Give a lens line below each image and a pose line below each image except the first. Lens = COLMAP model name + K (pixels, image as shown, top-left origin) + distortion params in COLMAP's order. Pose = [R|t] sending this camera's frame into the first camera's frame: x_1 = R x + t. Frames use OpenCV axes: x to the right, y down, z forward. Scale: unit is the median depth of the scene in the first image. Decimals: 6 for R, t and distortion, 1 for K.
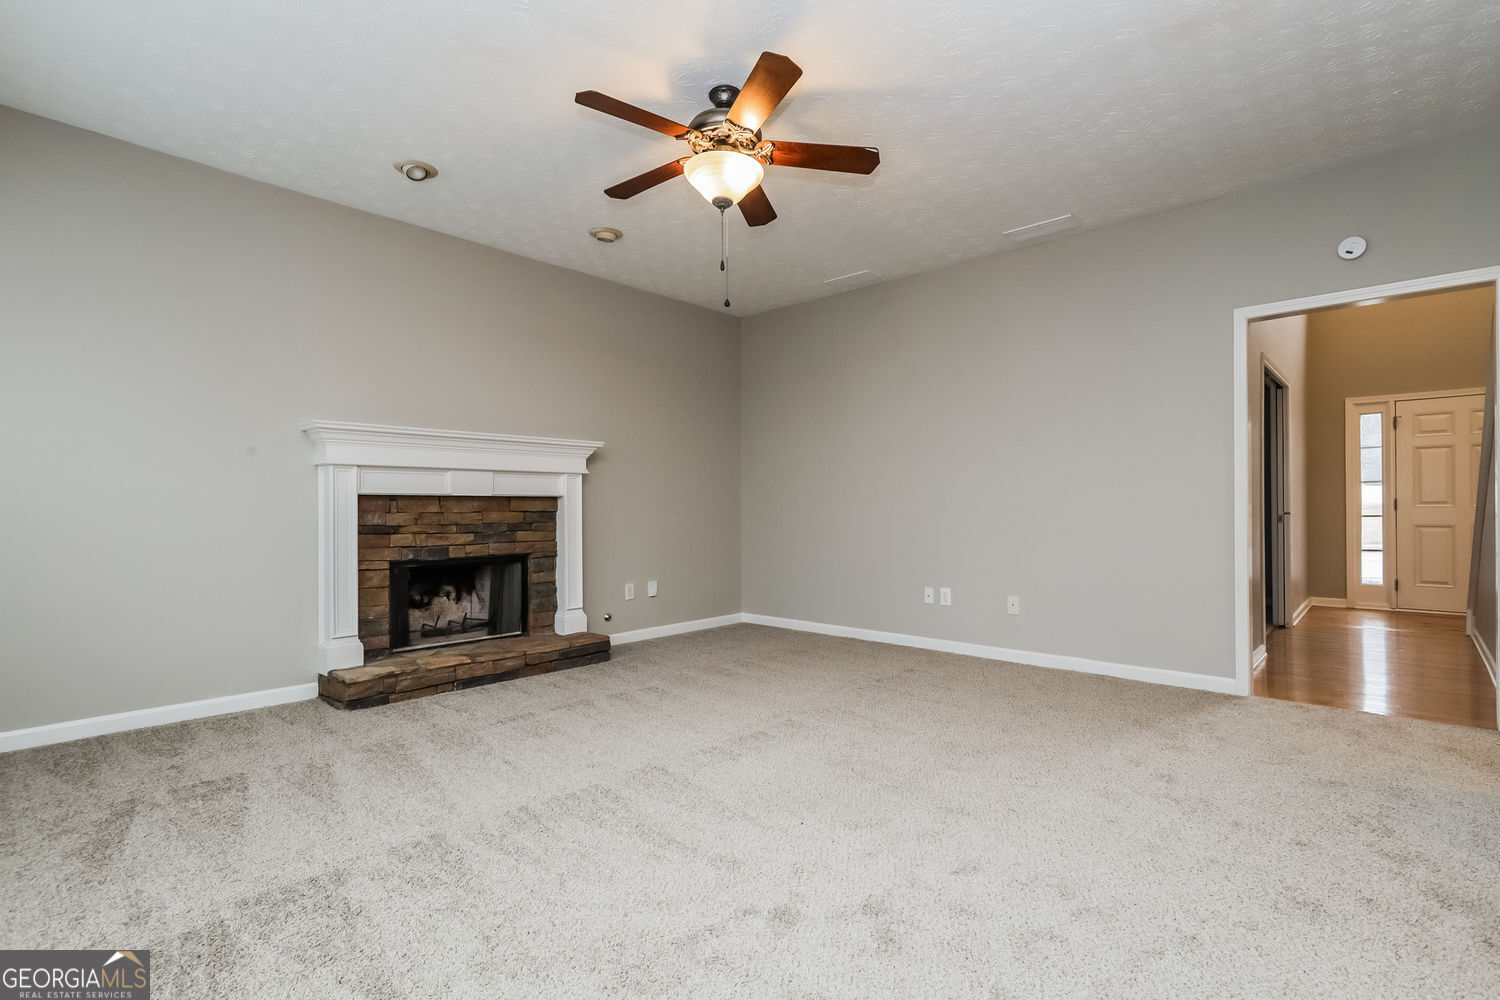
lens RADIAL K [[711.1, 0, 745.3], [0, 711.1, 505.2], [0, 0, 1]] dist [0.003727, 0.000902]
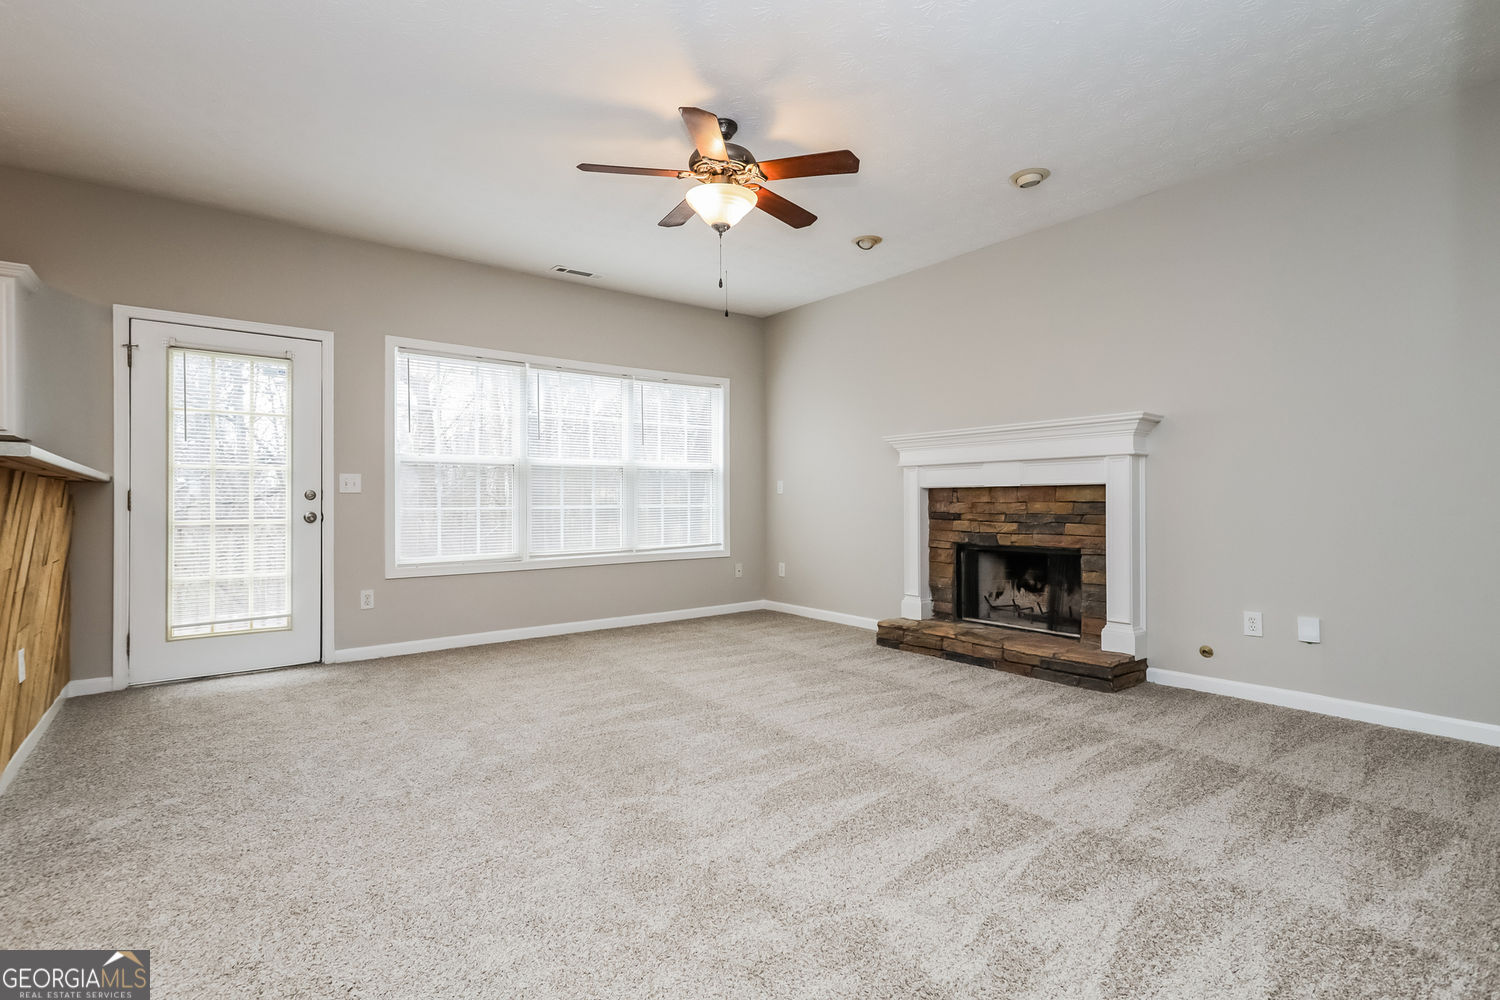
lens RADIAL K [[711.1, 0, 745.3], [0, 711.1, 505.2], [0, 0, 1]] dist [0.003727, 0.000902]
pose [[-0.151457, 0.011951, -0.988392, 0.695120], [0.010383, 0.999891, 0.010499, -0.000635], [0.988409, -0.008672, -0.151565, 0.783207]]
